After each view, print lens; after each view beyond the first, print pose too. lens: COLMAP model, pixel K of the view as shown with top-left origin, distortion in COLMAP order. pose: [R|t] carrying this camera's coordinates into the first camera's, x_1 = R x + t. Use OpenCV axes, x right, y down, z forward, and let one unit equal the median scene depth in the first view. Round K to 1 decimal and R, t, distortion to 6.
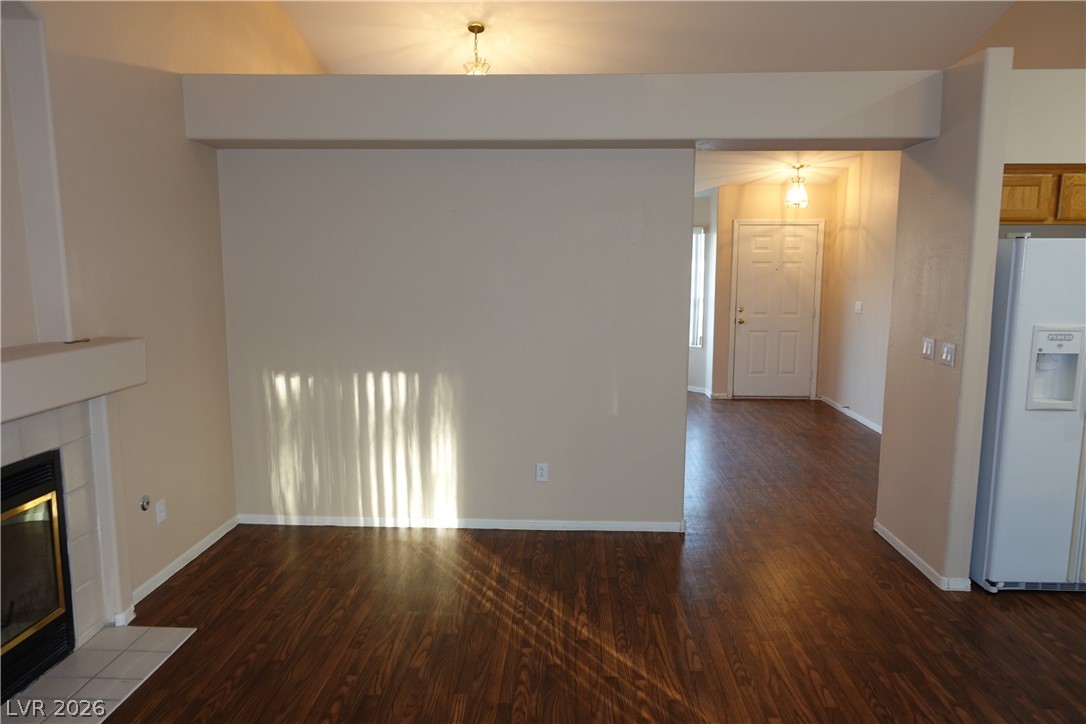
lens RADIAL K [[757.8, 0, 541.0], [0, 757.8, 356.6], [0, 0, 1]] dist [0.017125, -0.006572]
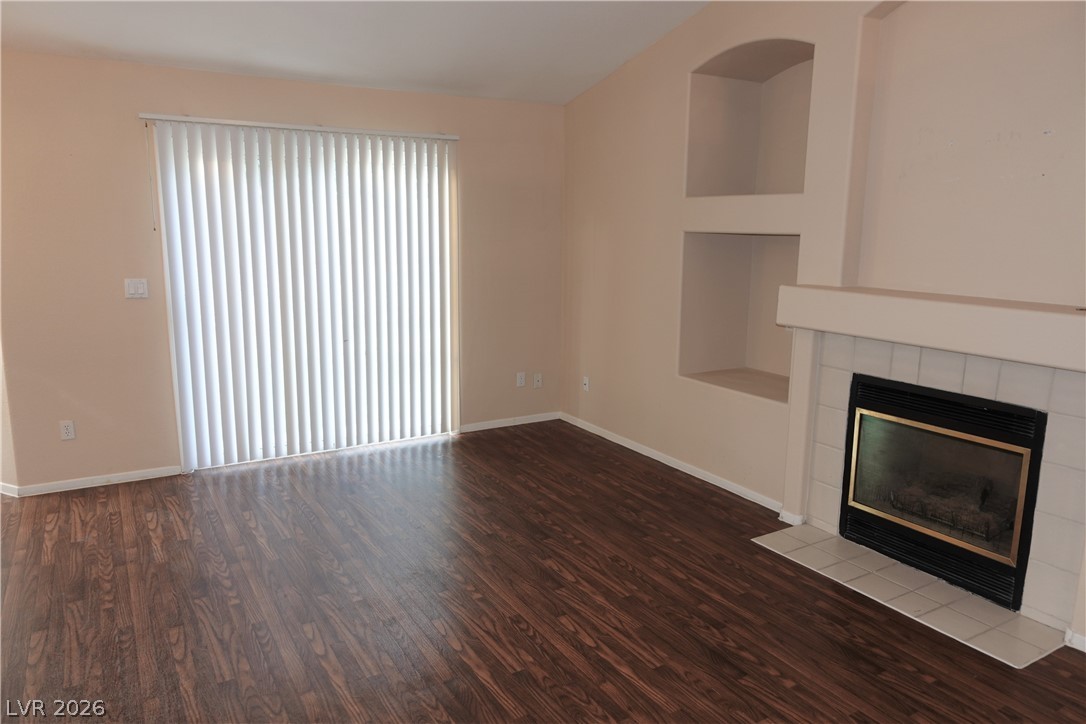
lens RADIAL K [[757.8, 0, 542.8], [0, 757.8, 366.5], [0, 0, 1]] dist [0.017125, -0.006572]
pose [[-0.831915, 0.090188, -0.547526, 0.383629], [-0.085865, 0.953897, 0.287590, -0.141209], [0.548220, 0.286263, -0.785817, 1.235348]]
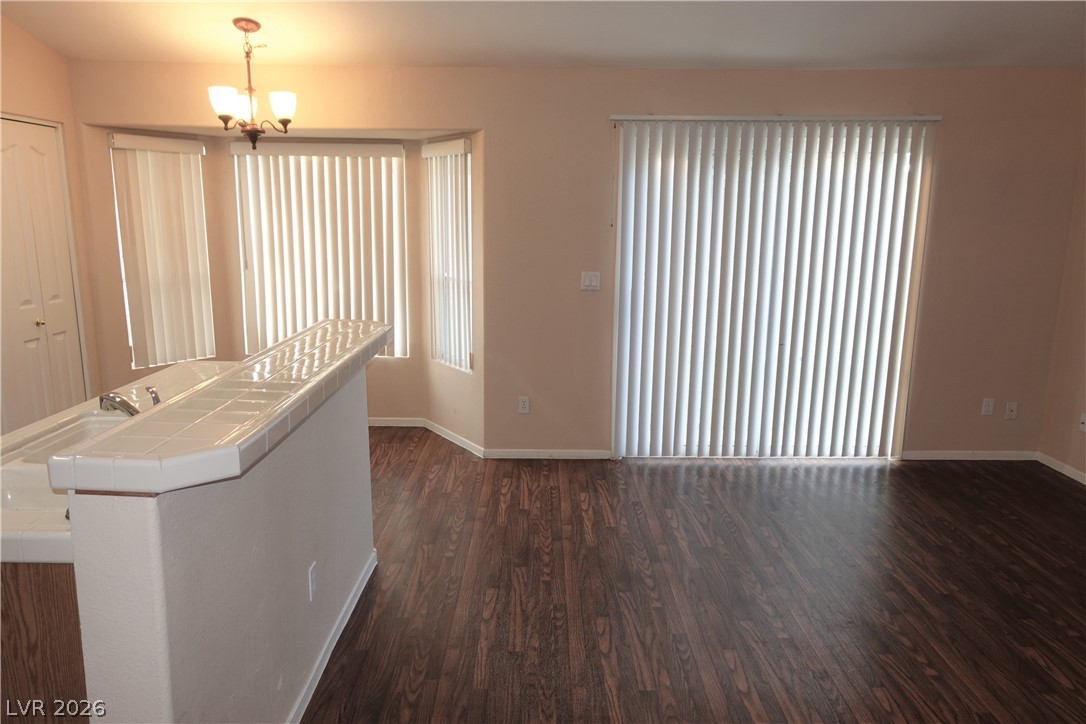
lens RADIAL K [[757.8, 0, 543.2], [0, 757.8, 365.0], [0, 0, 1]] dist [0.017125, -0.006572]
pose [[-0.998315, -0.000076, -0.058033, 0.403163], [-0.018801, 0.946491, 0.322182, -0.133713], [0.054903, 0.322730, -0.944897, 1.147122]]
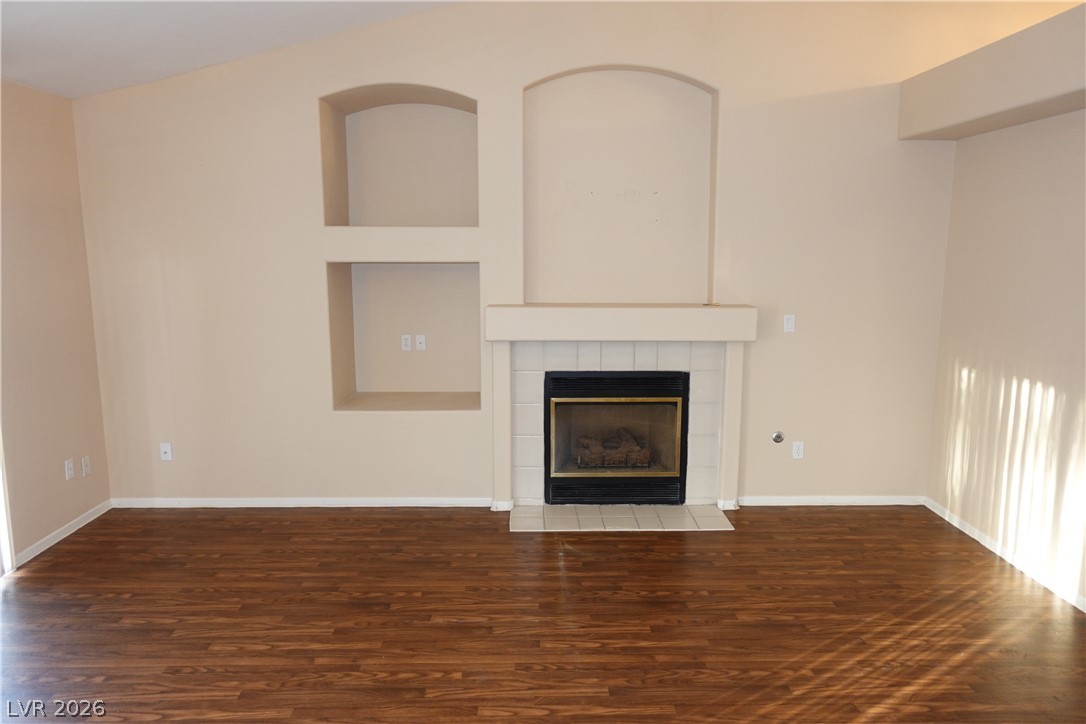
lens RADIAL K [[757.8, 0, 549.9], [0, 757.8, 369.2], [0, 0, 1]] dist [0.017125, -0.006572]
pose [[0.069328, 0.162219, -0.984316, 0.749620], [-0.130061, 0.979739, 0.152304, -0.070292], [0.989079, 0.117462, 0.089022, 0.519144]]
